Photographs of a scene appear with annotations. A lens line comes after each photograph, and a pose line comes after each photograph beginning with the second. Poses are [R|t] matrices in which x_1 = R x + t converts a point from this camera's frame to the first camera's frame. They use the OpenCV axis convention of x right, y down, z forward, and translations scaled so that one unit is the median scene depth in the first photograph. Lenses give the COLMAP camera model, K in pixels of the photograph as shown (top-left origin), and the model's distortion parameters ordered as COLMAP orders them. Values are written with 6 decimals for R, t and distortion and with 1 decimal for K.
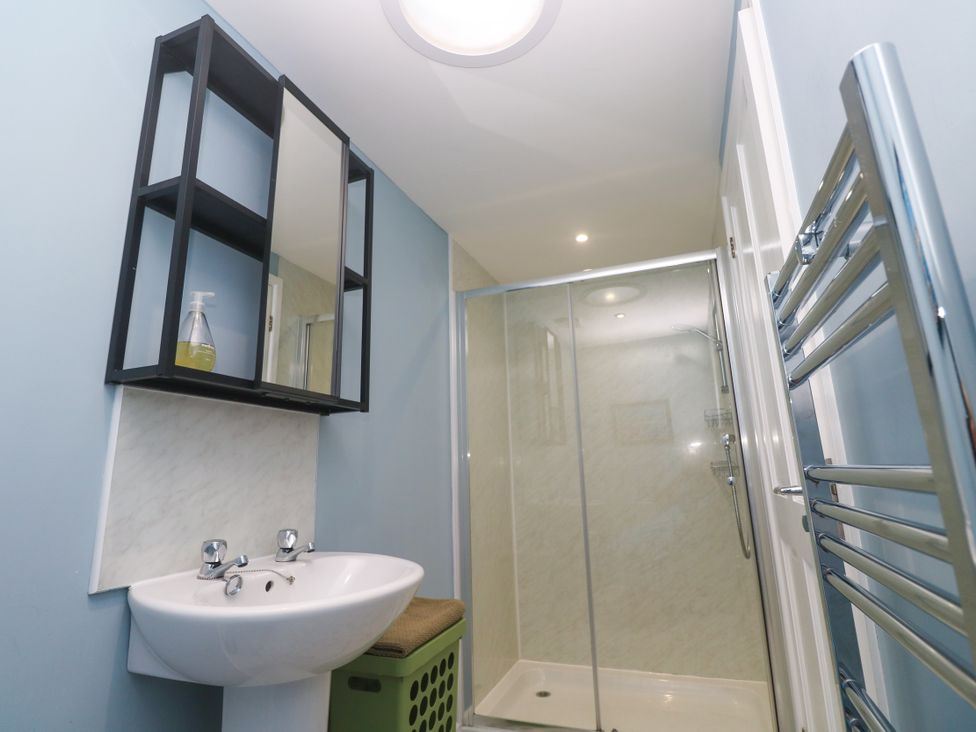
lens RADIAL K [[507.7, 0, 500.7], [0, 507.7, 356.6], [0, 0, 1]] dist [0.000333, -0.014279]
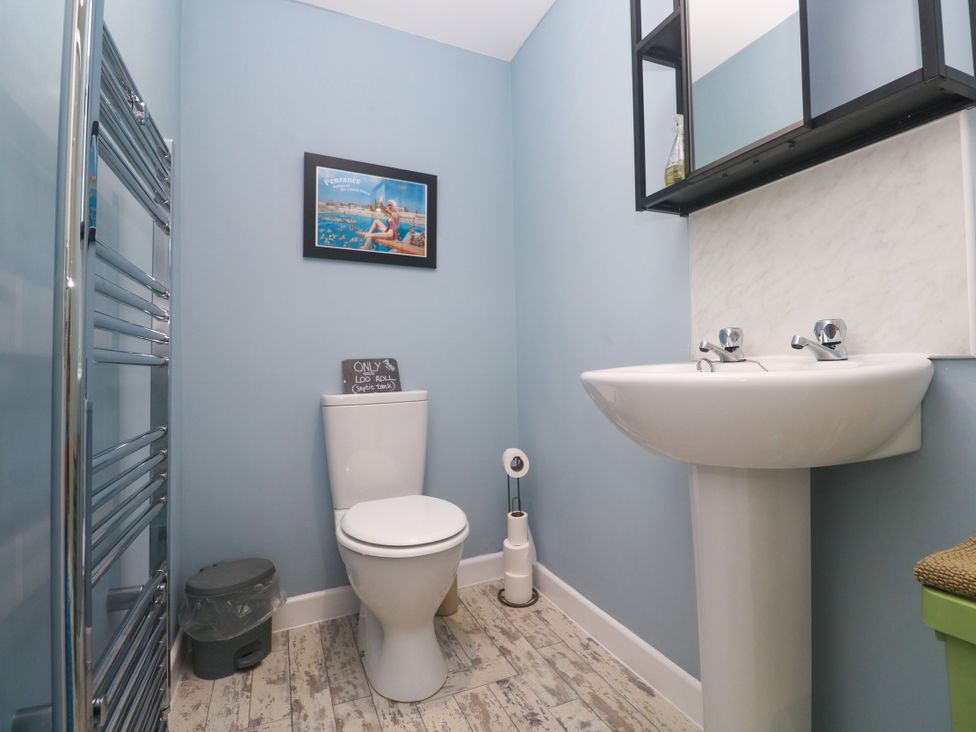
lens RADIAL K [[507.7, 0, 500.7], [0, 507.7, 356.6], [0, 0, 1]] dist [0.000333, -0.014279]
pose [[-0.721360, 0.021816, -0.692217, 0.458682], [0.187579, 0.968299, -0.164959, 0.471769], [0.666674, -0.248840, -0.702584, 1.316290]]
